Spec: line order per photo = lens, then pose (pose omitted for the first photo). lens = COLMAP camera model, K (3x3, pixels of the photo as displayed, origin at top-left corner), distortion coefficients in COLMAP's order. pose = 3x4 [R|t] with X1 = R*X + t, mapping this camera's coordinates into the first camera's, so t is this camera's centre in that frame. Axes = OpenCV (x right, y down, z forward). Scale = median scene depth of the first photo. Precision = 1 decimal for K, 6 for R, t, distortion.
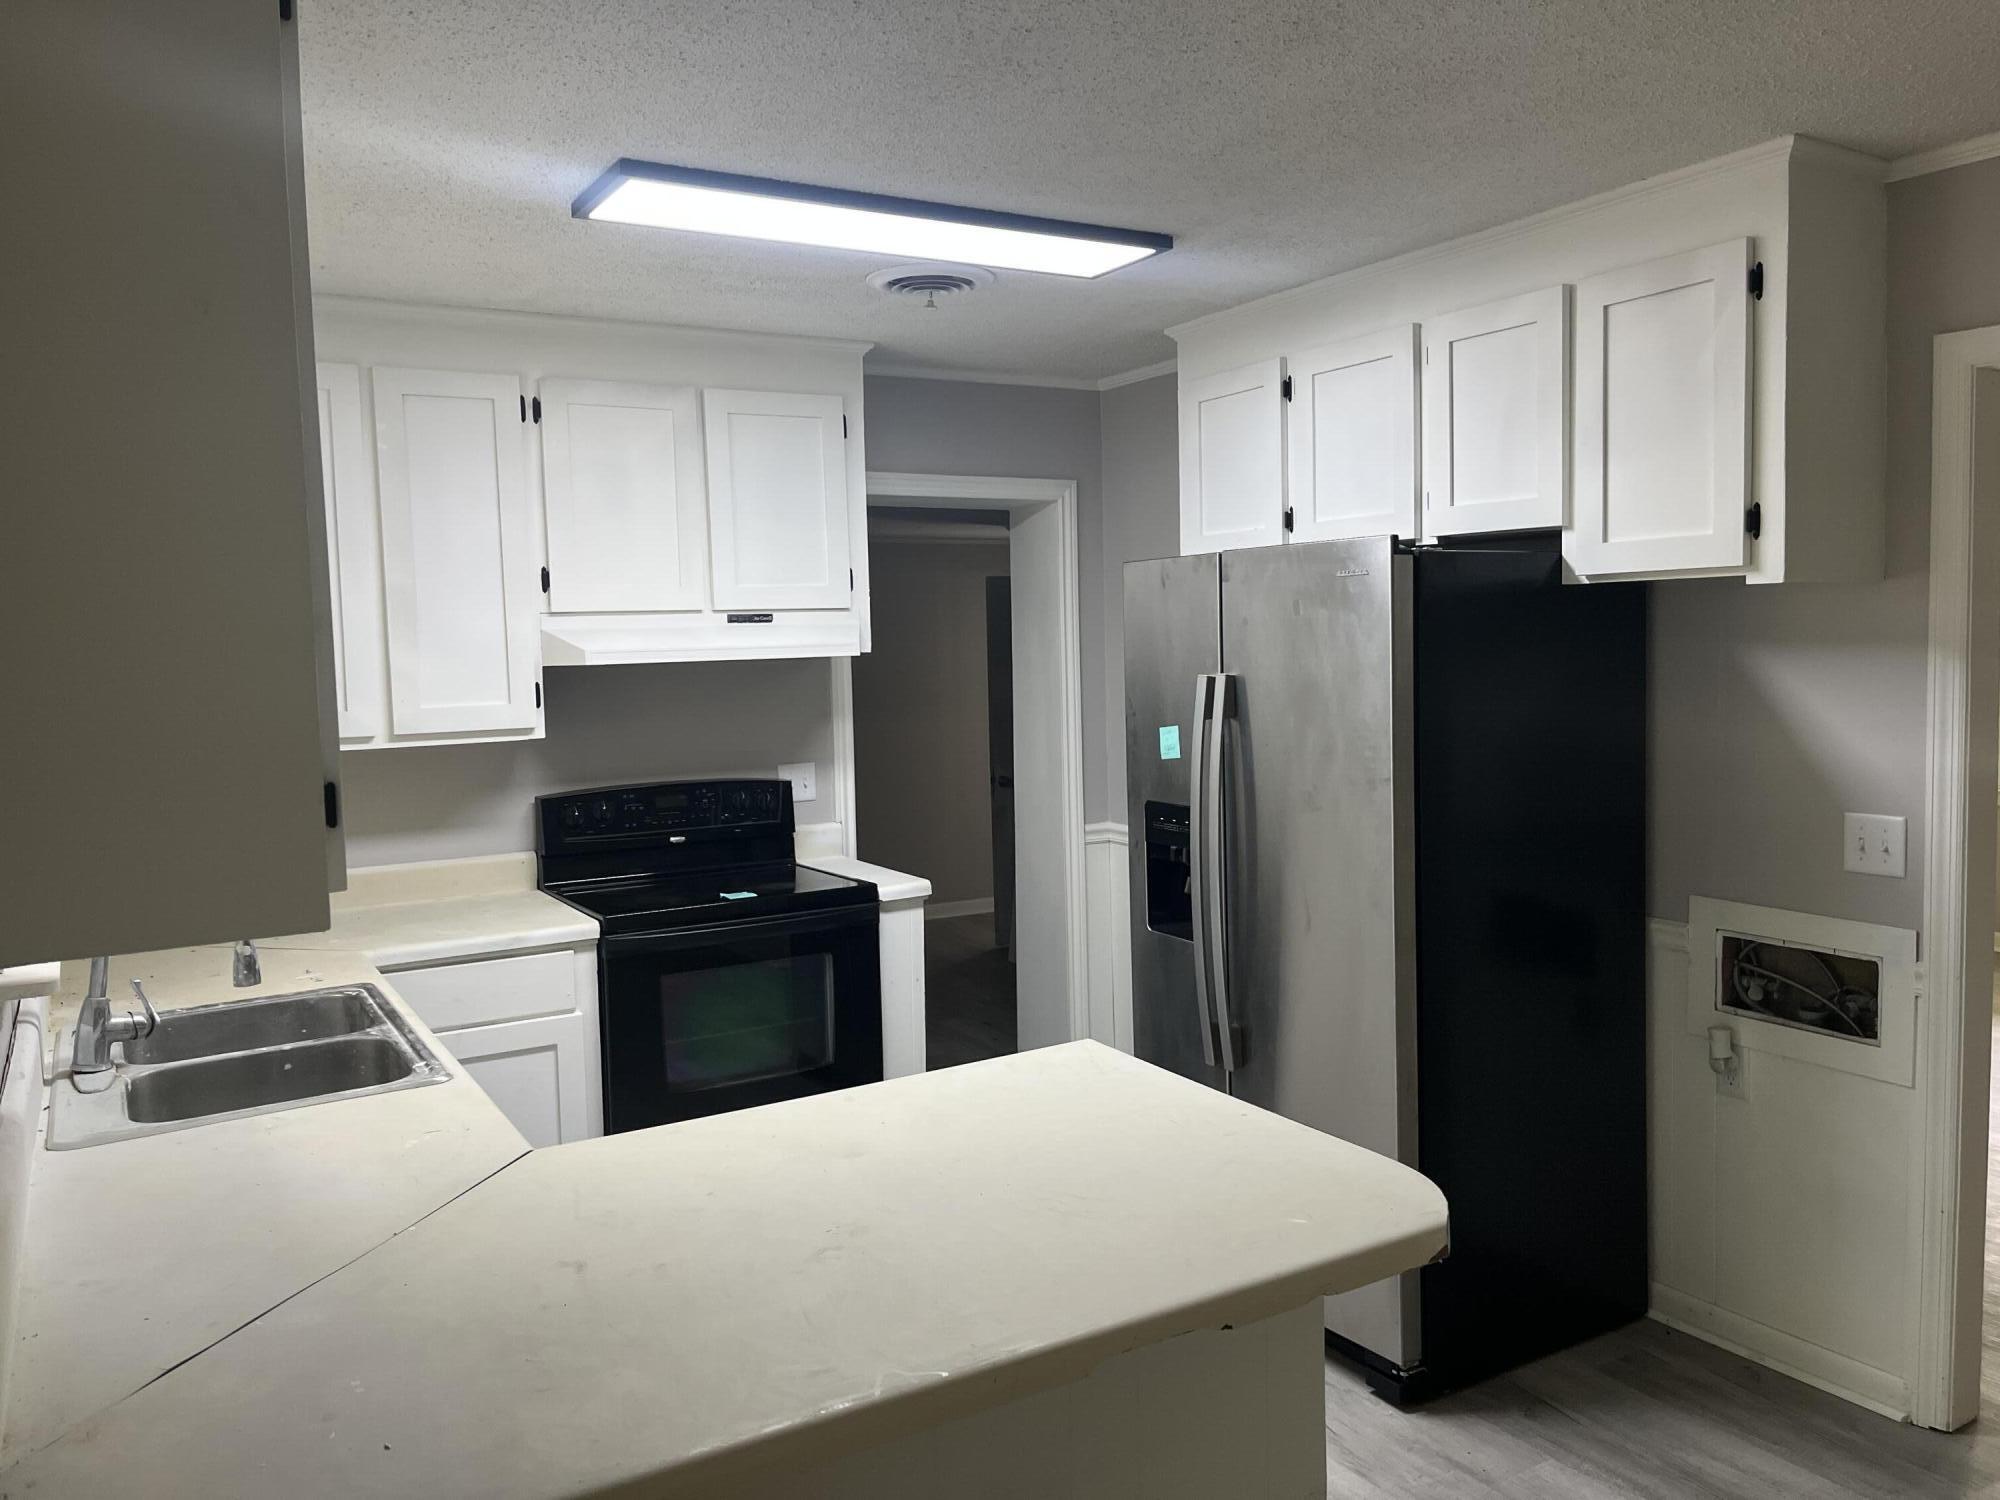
lens RADIAL K [[1527.6, 0, 1011.1], [0, 1527.6, 739.3], [0, 0, 1]] dist [0.070508, -0.090750]
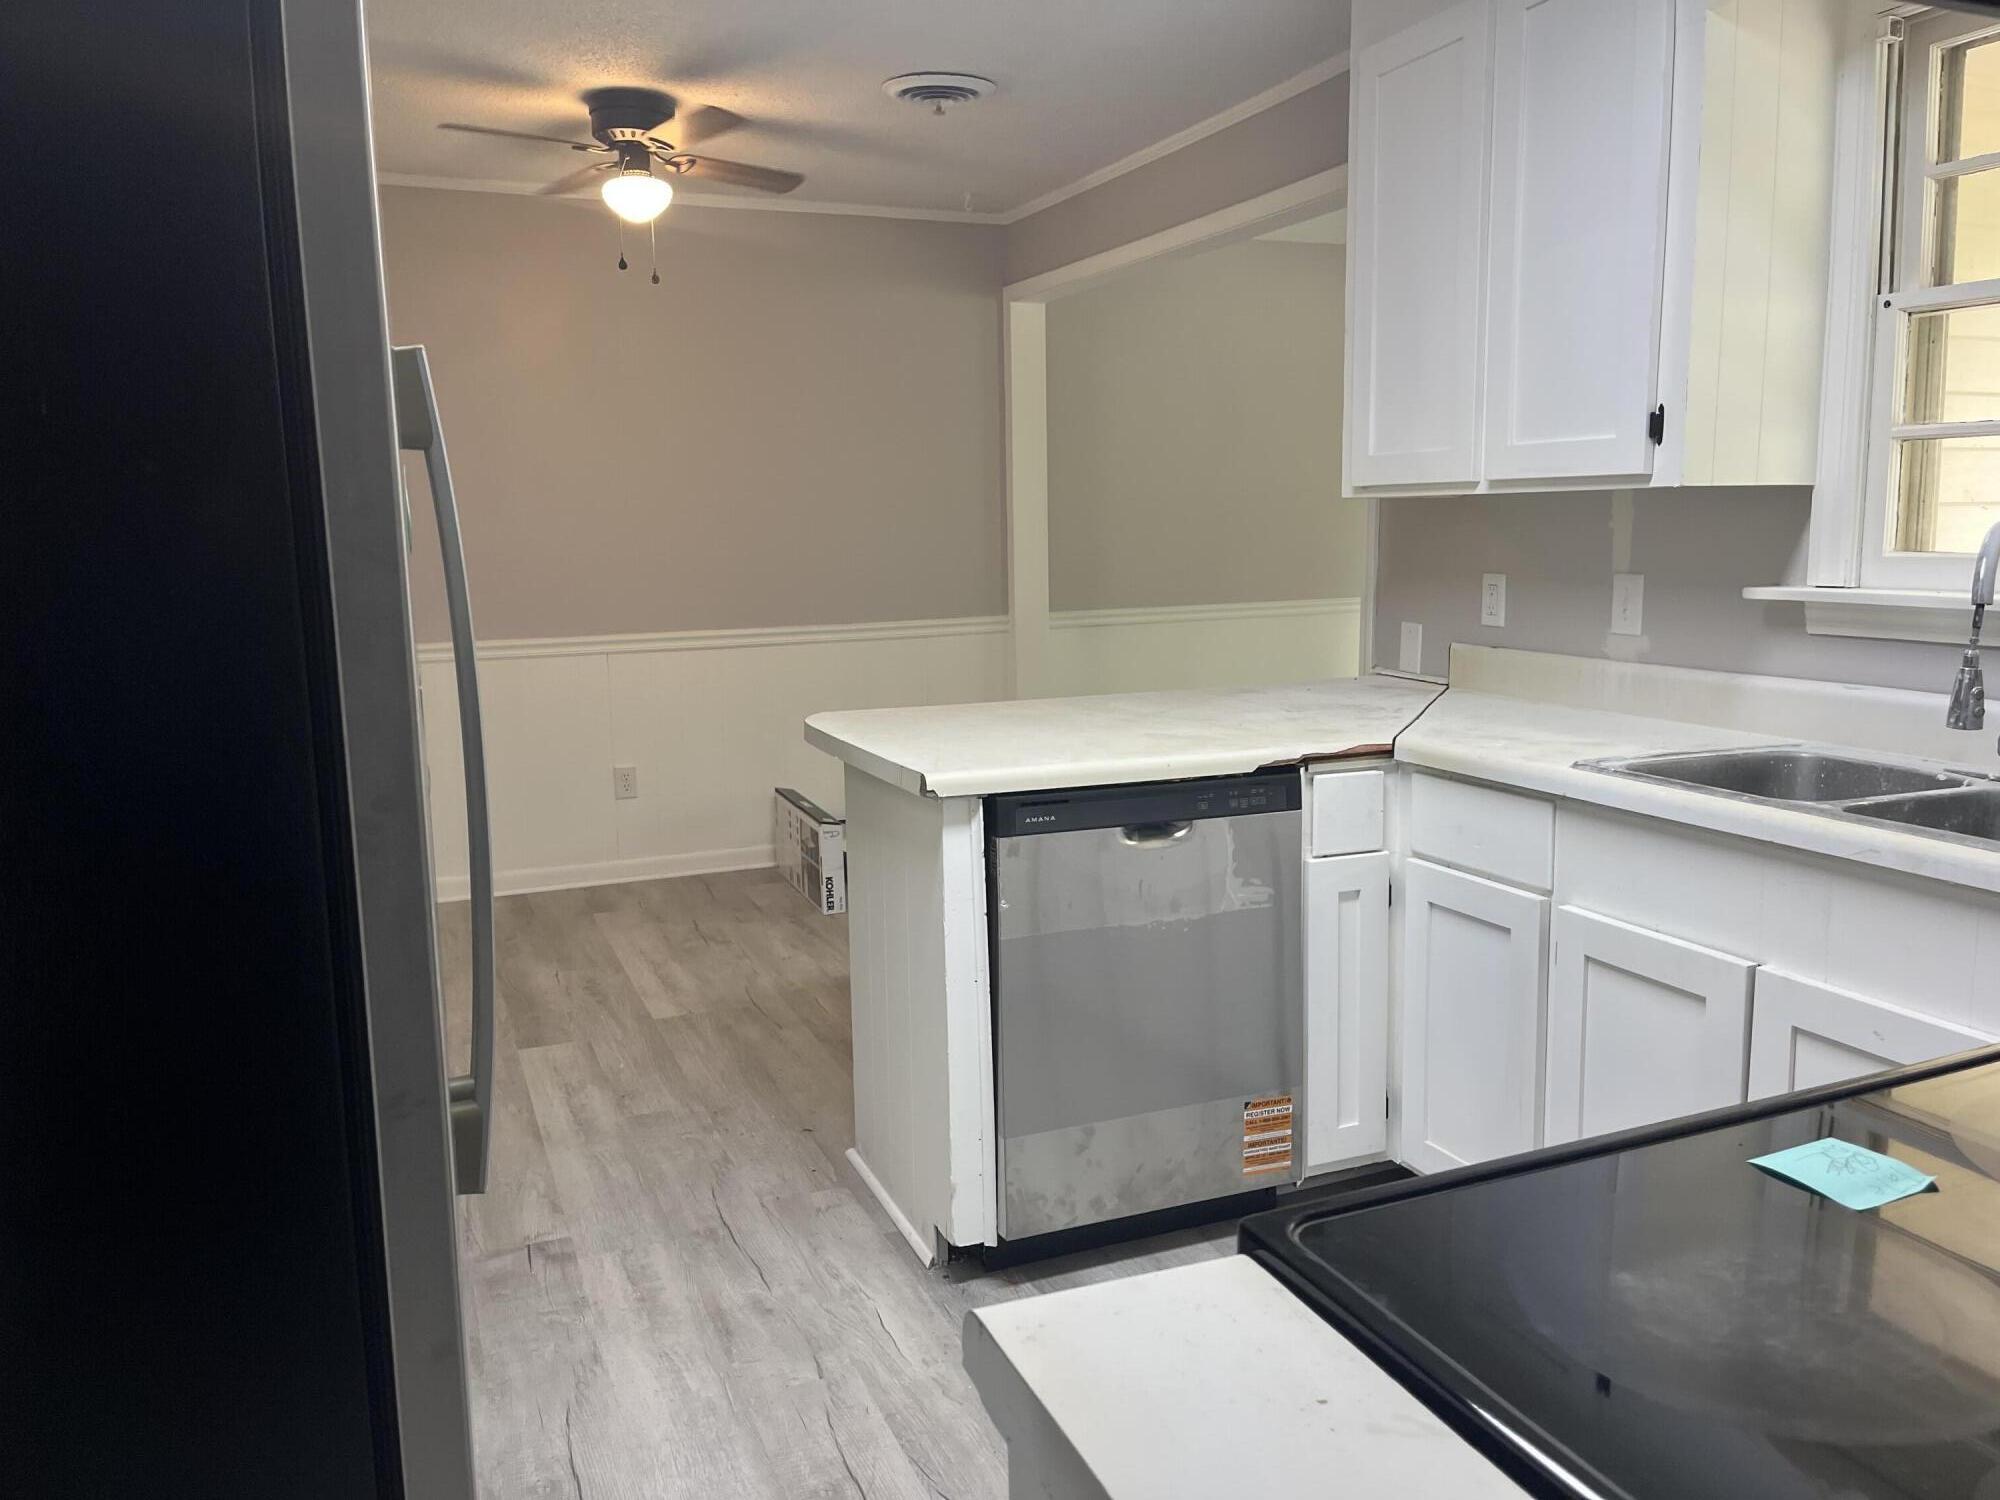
lens RADIAL K [[1527.6, 0, 1008.3], [0, 1527.6, 735.0], [0, 0, 1]] dist [0.070508, -0.090750]
pose [[-0.987904, 0.020742, 0.153672, -0.096301], [0.052082, 0.977827, 0.202835, -0.012944], [-0.146057, 0.208386, -0.967080, 1.243186]]
